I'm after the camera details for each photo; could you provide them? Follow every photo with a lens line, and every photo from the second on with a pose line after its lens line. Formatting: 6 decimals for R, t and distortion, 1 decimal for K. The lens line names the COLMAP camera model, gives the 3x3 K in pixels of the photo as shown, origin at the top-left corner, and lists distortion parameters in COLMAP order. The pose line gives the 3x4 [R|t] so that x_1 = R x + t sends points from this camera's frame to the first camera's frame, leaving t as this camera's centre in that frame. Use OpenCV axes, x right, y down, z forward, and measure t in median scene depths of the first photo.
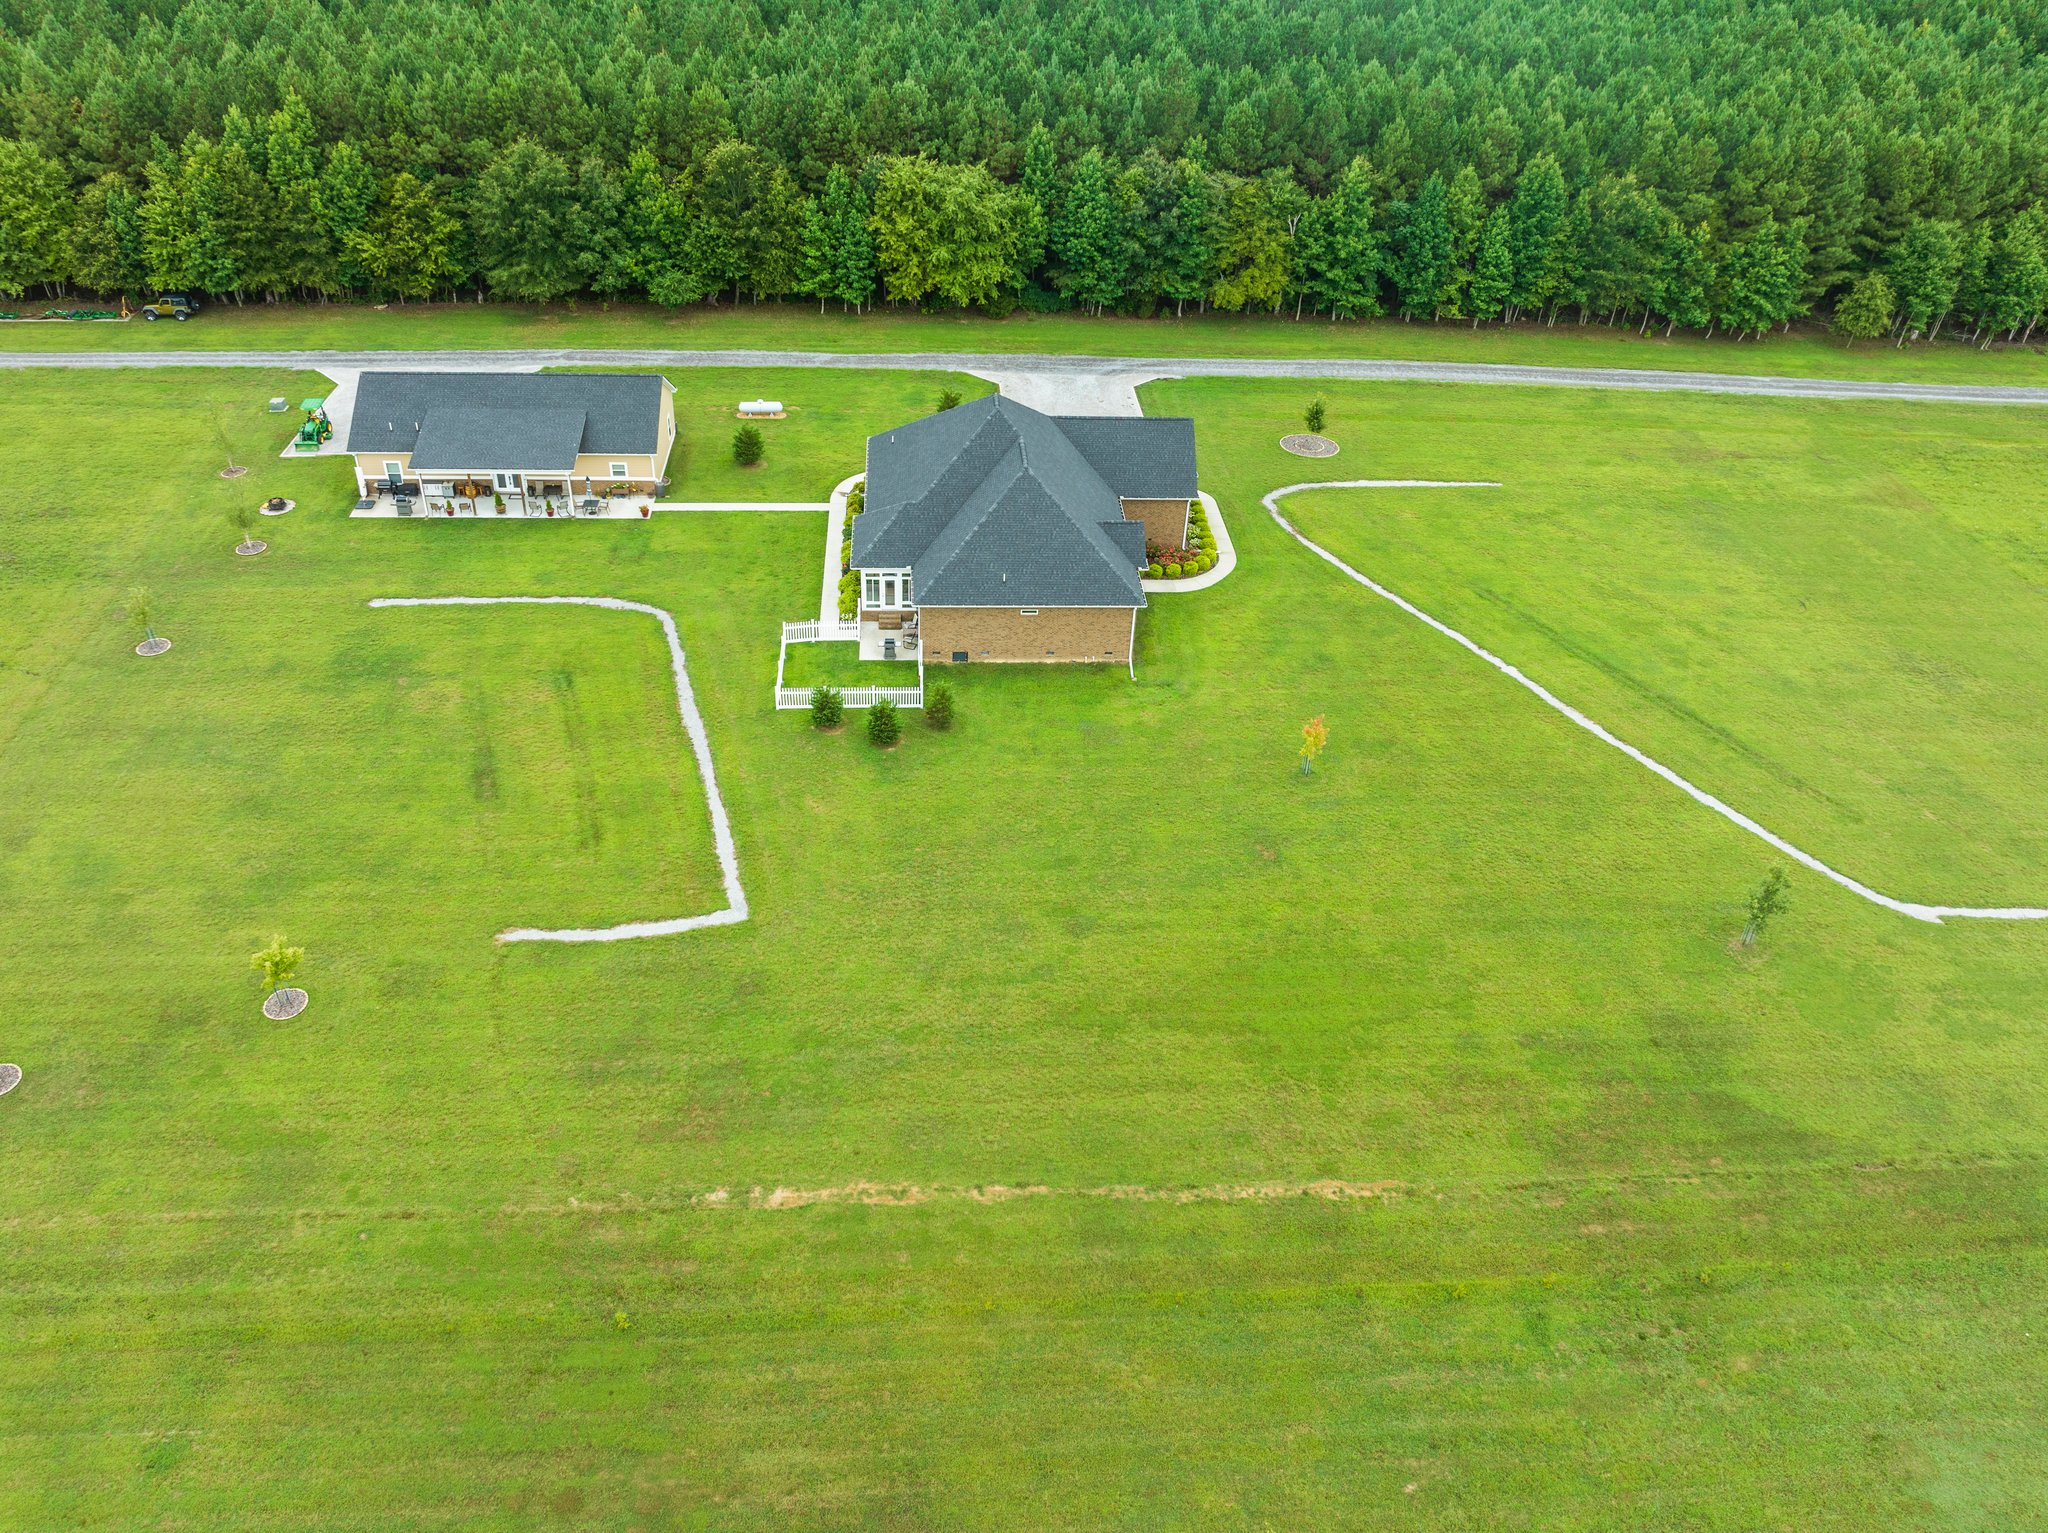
lens RADIAL K [[1472.4, 0, 1019.5], [0, 1472.4, 766.7], [0, 0, 1]] dist [-0.031826, -0.000586]
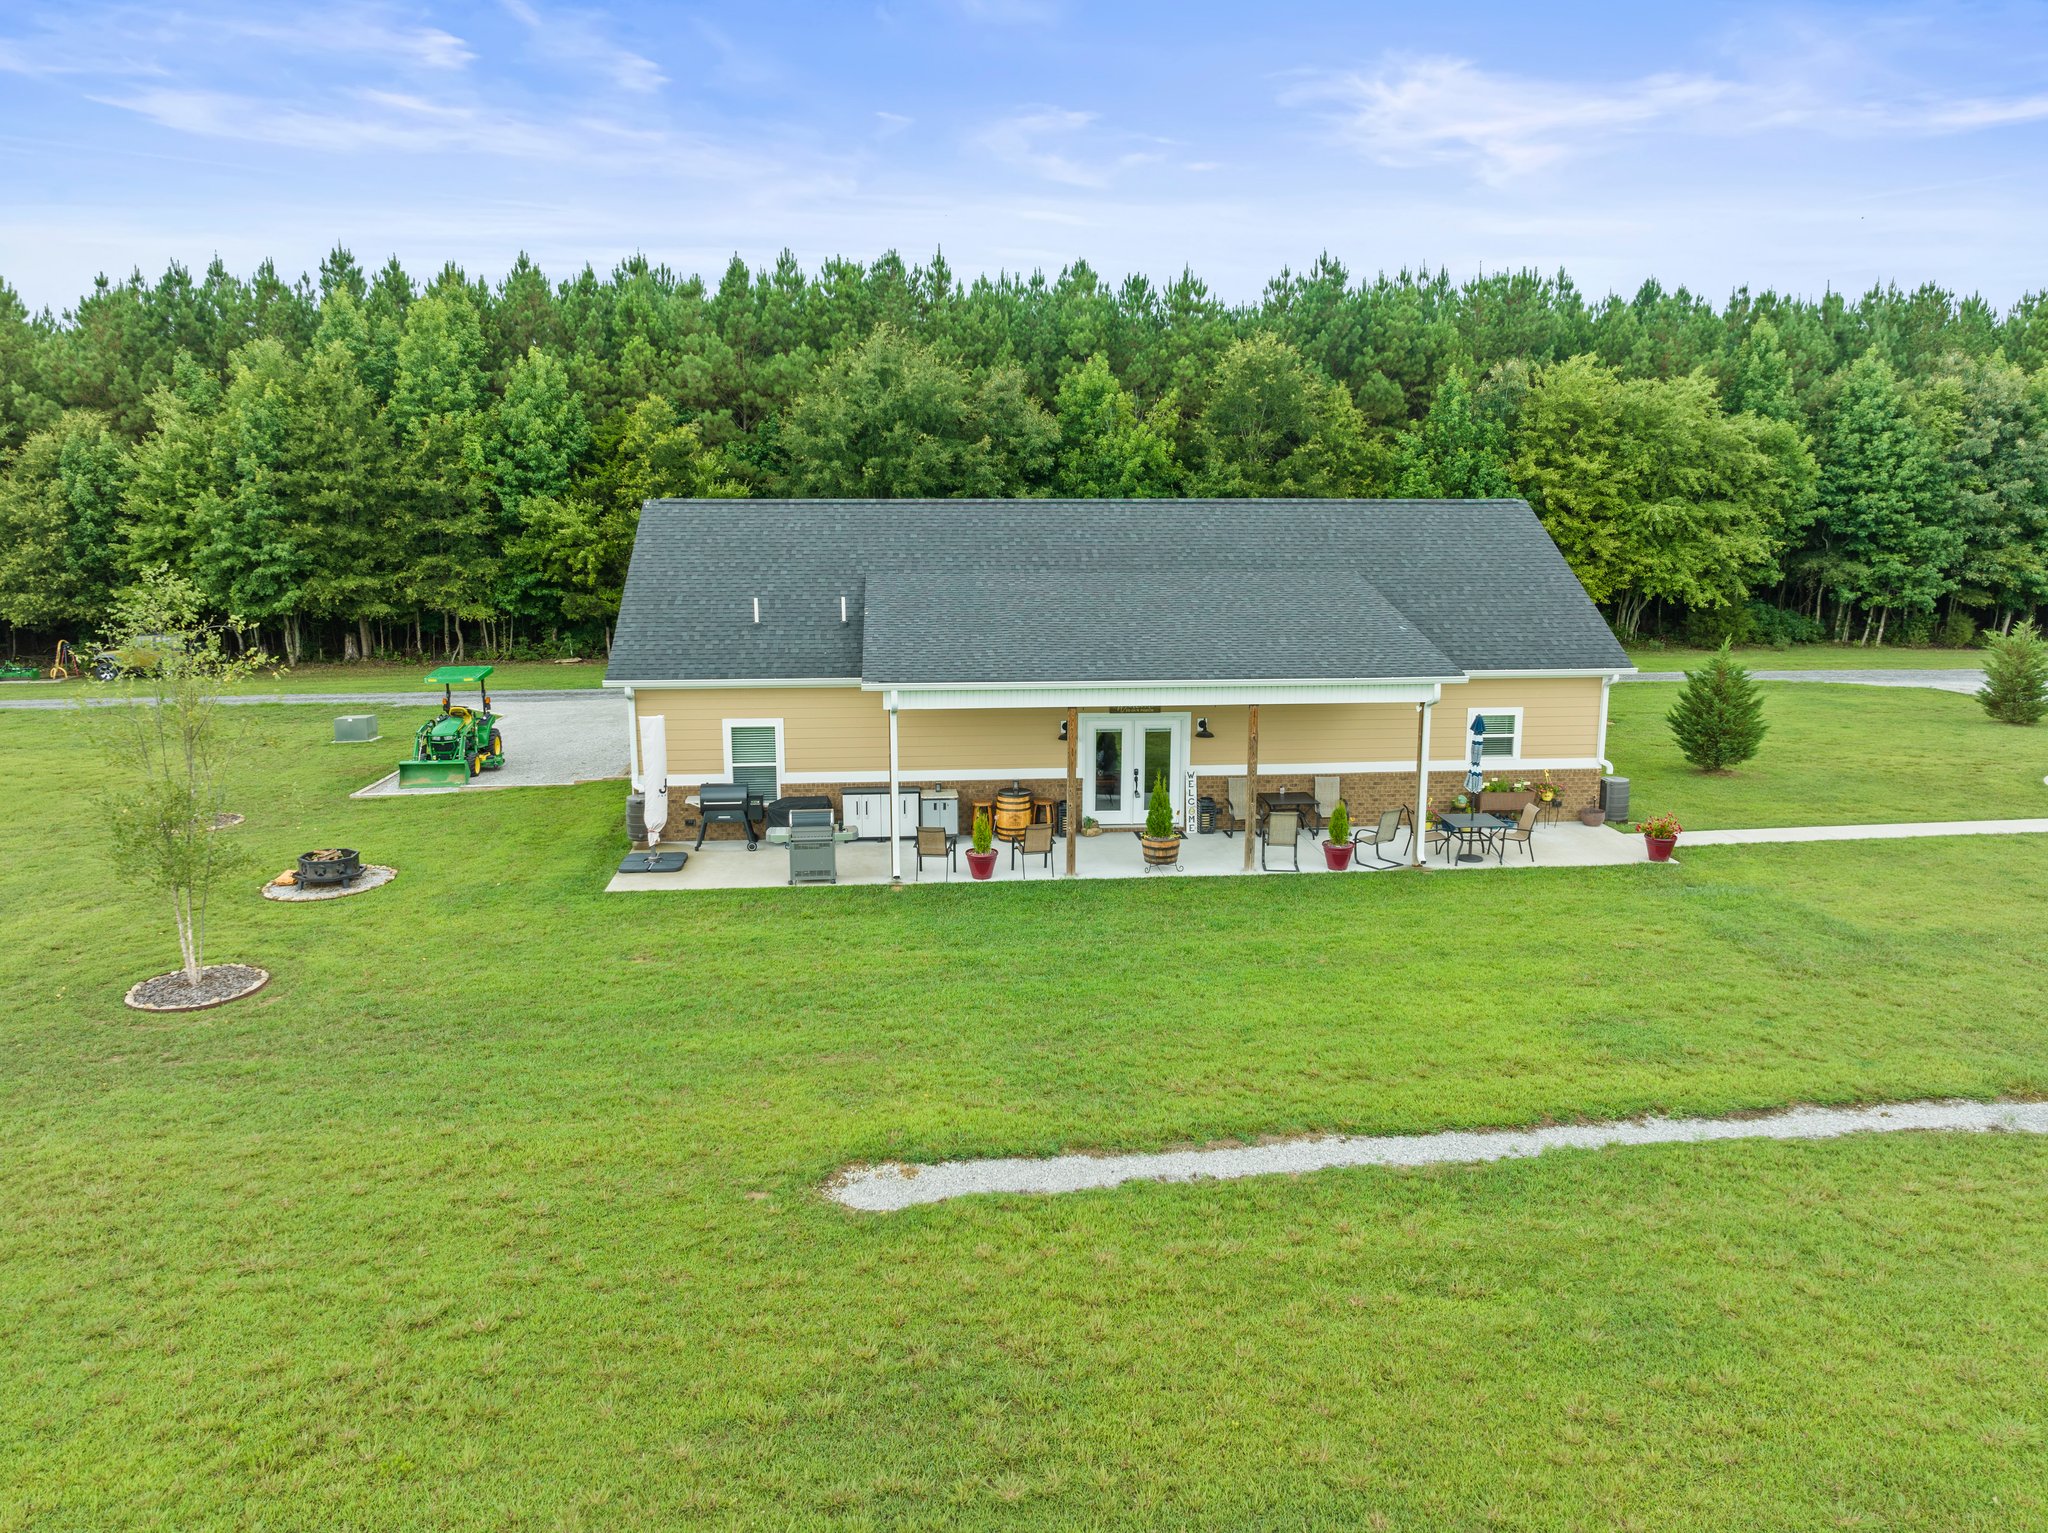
lens RADIAL K [[1436.6, 0, 1035.9], [0, 1436.6, 767.1], [0, 0, 1]] dist [-0.038767, 0.001677]
pose [[0.998684, -0.046255, 0.022136, -0.298267], [0.051279, 0.901969, -0.428745, -0.059482], [-0.000134, 0.429316, 0.903154, 0.586337]]
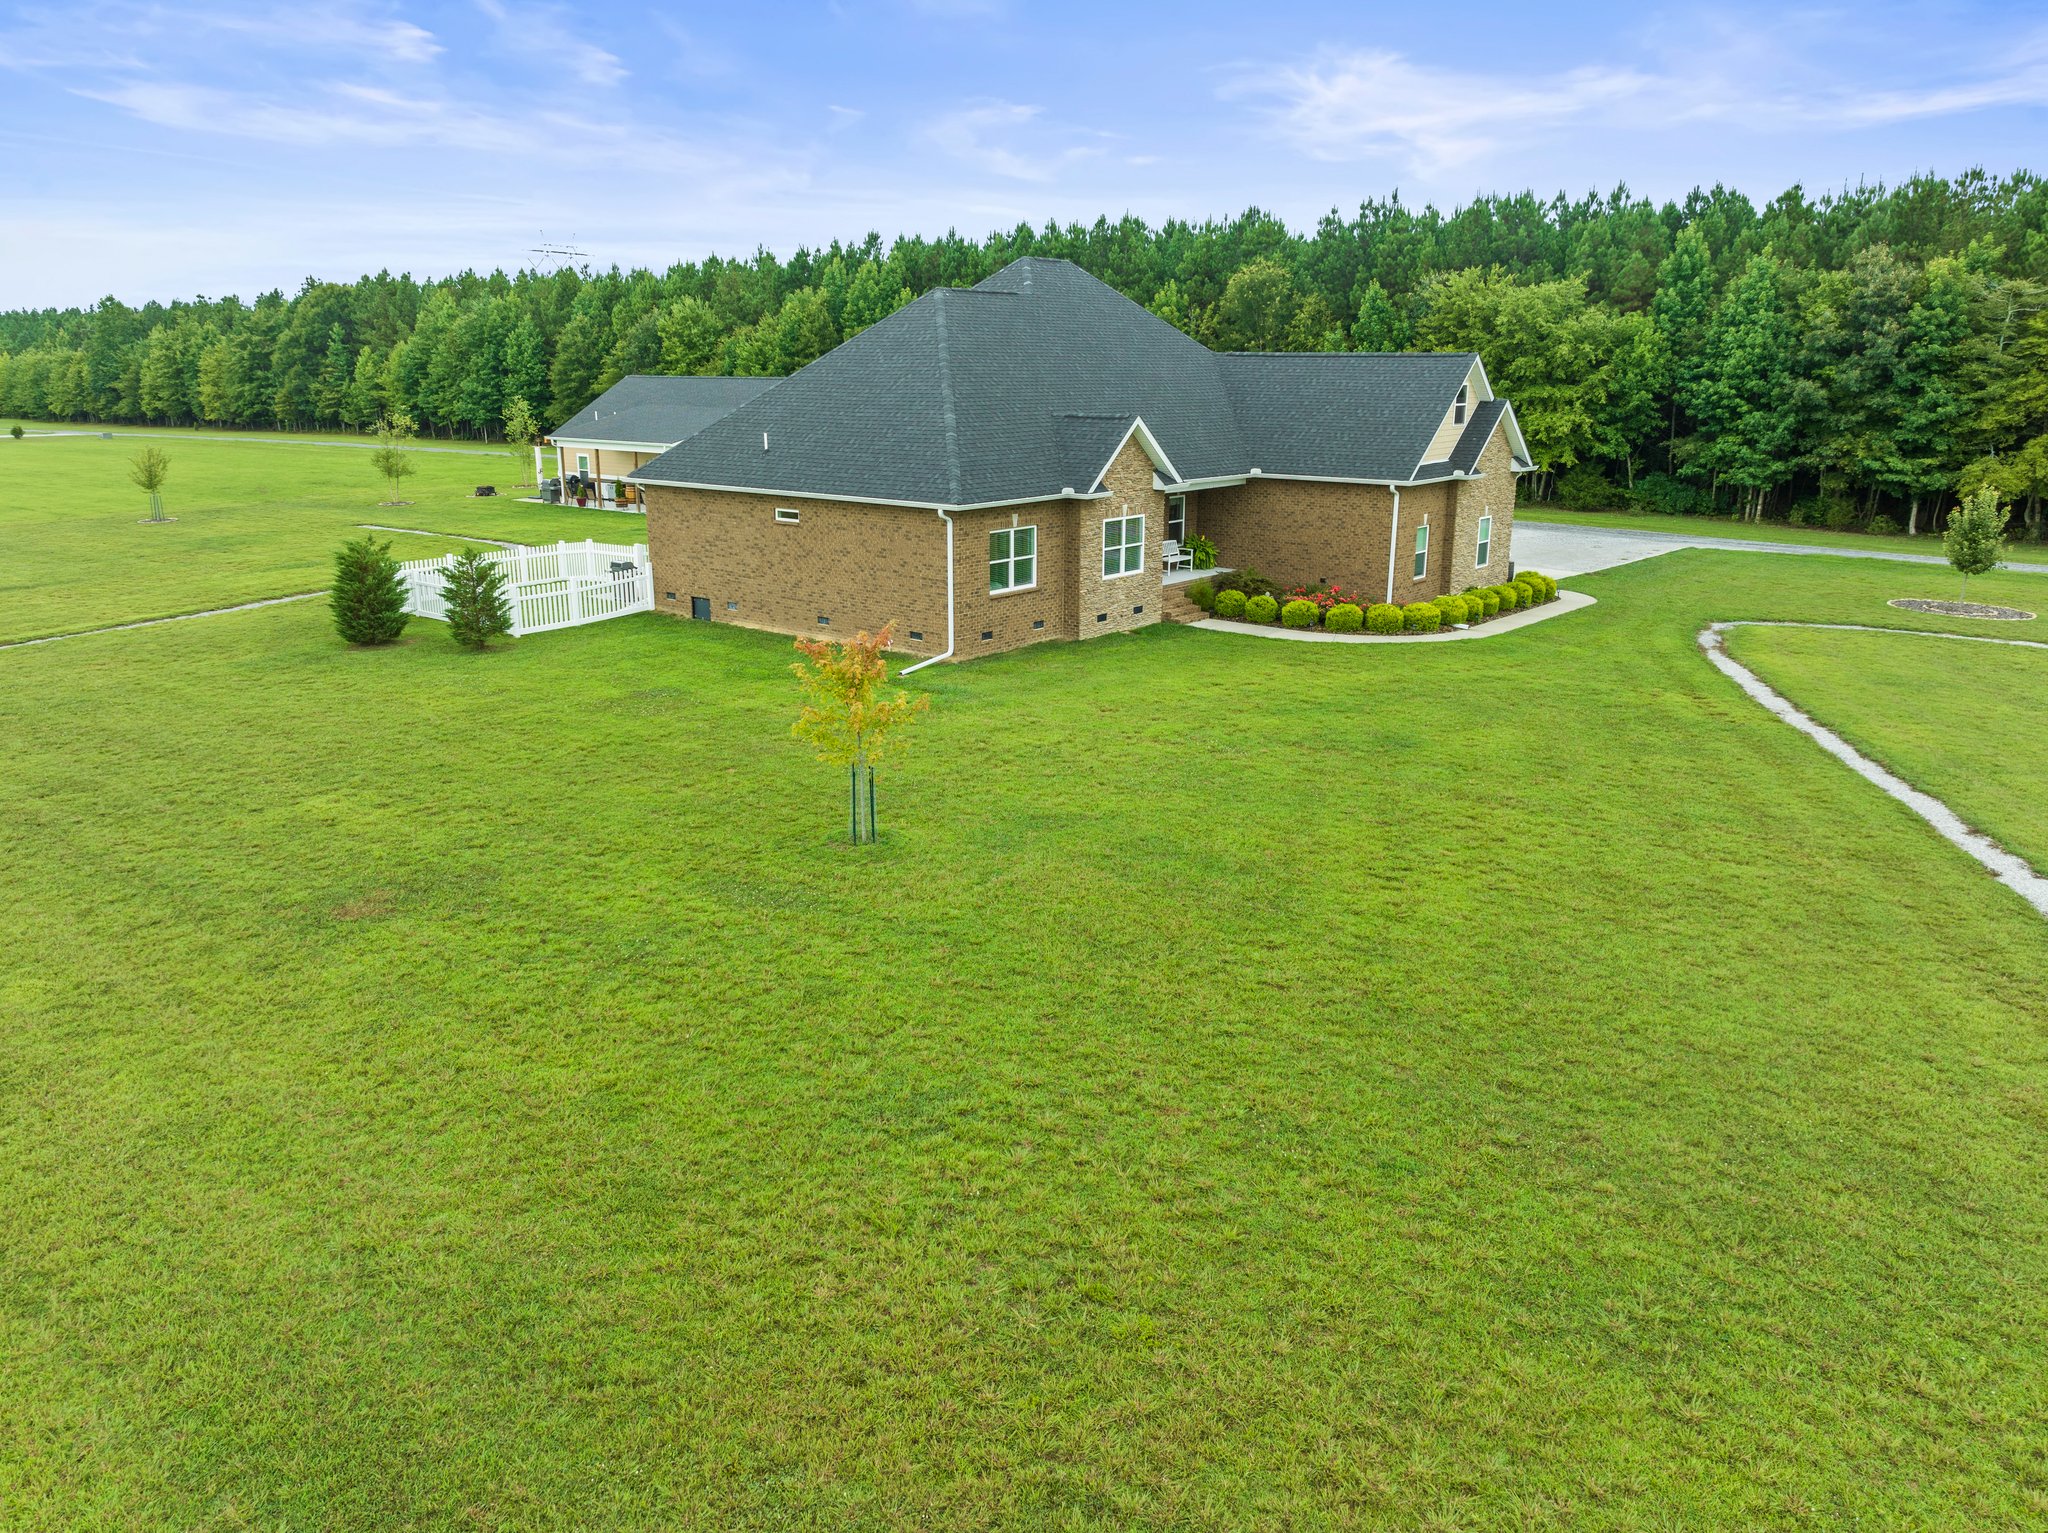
lens RADIAL K [[1436.6, 0, 1035.9], [0, 1436.6, 767.1], [0, 0, 1]] dist [-0.038767, 0.001677]
pose [[0.735158, 0.148930, -0.661334, 0.257015], [-0.381397, 0.897387, -0.221884, 0.026952], [0.560427, 0.415351, 0.716523, 0.497493]]
